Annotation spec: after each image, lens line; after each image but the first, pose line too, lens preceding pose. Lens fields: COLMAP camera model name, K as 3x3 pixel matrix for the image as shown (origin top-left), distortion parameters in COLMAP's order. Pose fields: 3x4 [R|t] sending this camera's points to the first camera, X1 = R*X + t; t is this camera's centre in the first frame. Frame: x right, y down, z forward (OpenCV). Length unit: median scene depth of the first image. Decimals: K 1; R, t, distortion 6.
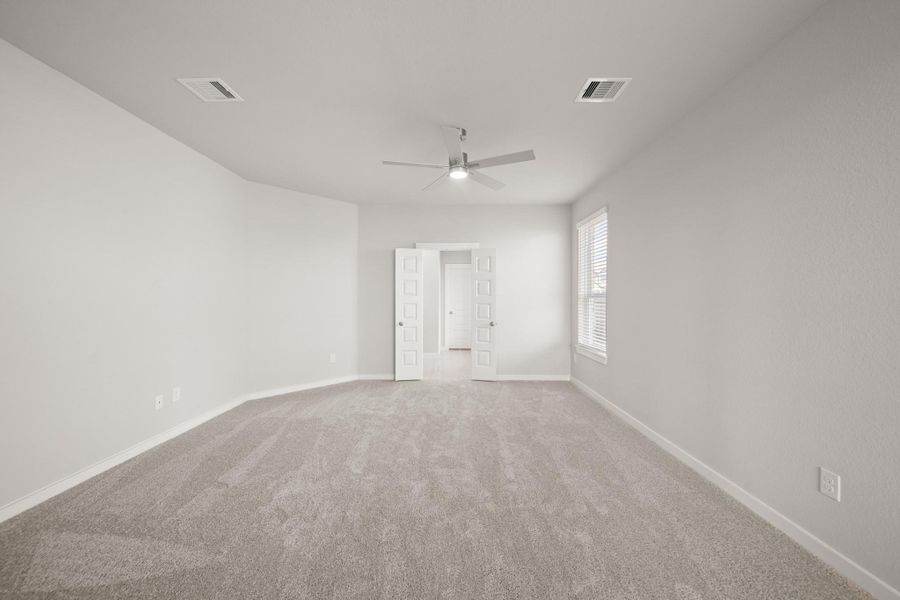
lens RADIAL K [[316.4, 0, 447.9], [0, 316.4, 302.4], [0, 0, 1]] dist [-0.000501, -0.001008]
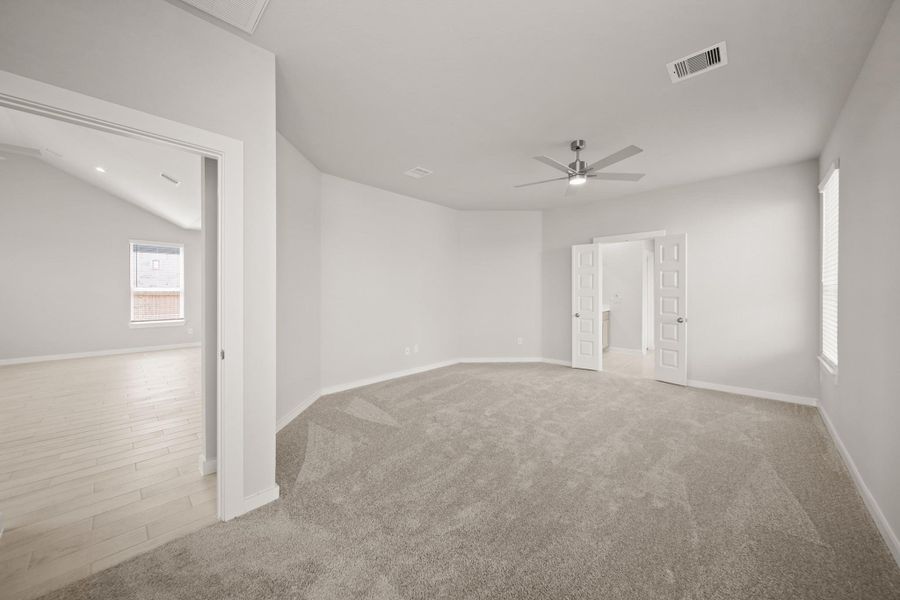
lens RADIAL K [[316.4, 0, 458.0], [0, 316.4, 294.7], [0, 0, 1]] dist [-0.000501, -0.001008]
pose [[0.739126, 0.002440, -0.673563, 0.399900], [-0.005575, 0.999981, -0.002495, 0.004131], [0.673544, 0.005599, 0.739125, -0.094497]]
